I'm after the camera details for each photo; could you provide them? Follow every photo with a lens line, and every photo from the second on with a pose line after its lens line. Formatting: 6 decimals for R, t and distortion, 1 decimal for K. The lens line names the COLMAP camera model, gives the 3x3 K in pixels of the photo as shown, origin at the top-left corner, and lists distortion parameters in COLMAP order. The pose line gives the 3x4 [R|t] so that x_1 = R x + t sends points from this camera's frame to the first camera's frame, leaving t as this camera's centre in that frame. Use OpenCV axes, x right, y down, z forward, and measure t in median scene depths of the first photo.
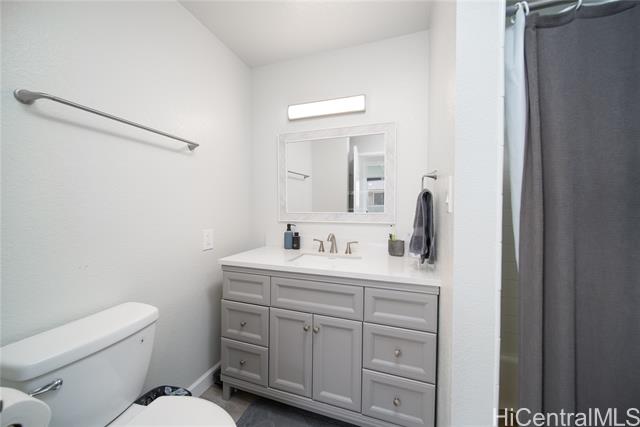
lens RADIAL K [[232.8, 0, 320.0], [0, 232.8, 213.5], [0, 0, 1]] dist [-0.000420, -0.000112]
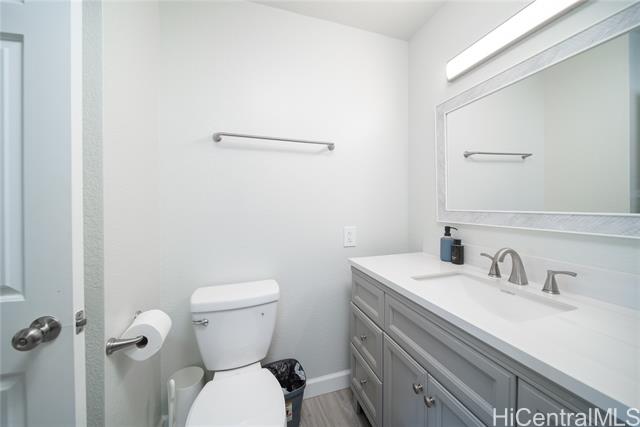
lens RADIAL K [[231.2, 0, 322.3], [0, 231.2, 205.9], [0, 0, 1]] dist [0.000597, 0.000020]
pose [[0.602818, -0.001160, -0.797878, 0.219967], [-0.013442, 0.999842, -0.011610, -0.005101], [0.797766, 0.017724, 0.602707, 0.287223]]
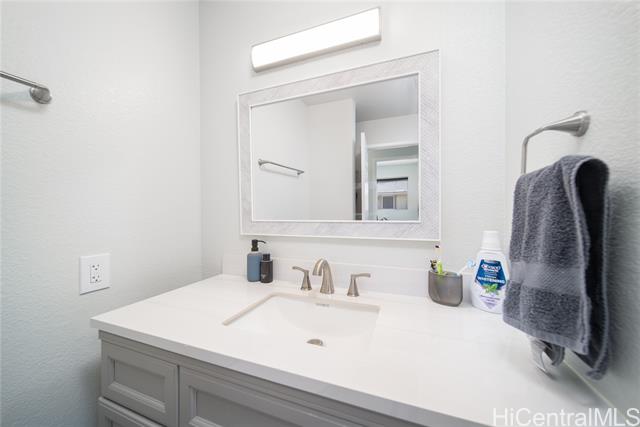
lens RADIAL K [[232.8, 0, 320.0], [0, 232.8, 213.5], [0, 0, 1]] dist [-0.000420, -0.000112]
pose [[0.999367, -0.009503, -0.034291, 0.062814], [0.008802, 0.999751, -0.020519, -0.010425], [0.034478, 0.020204, 0.999201, 0.435707]]
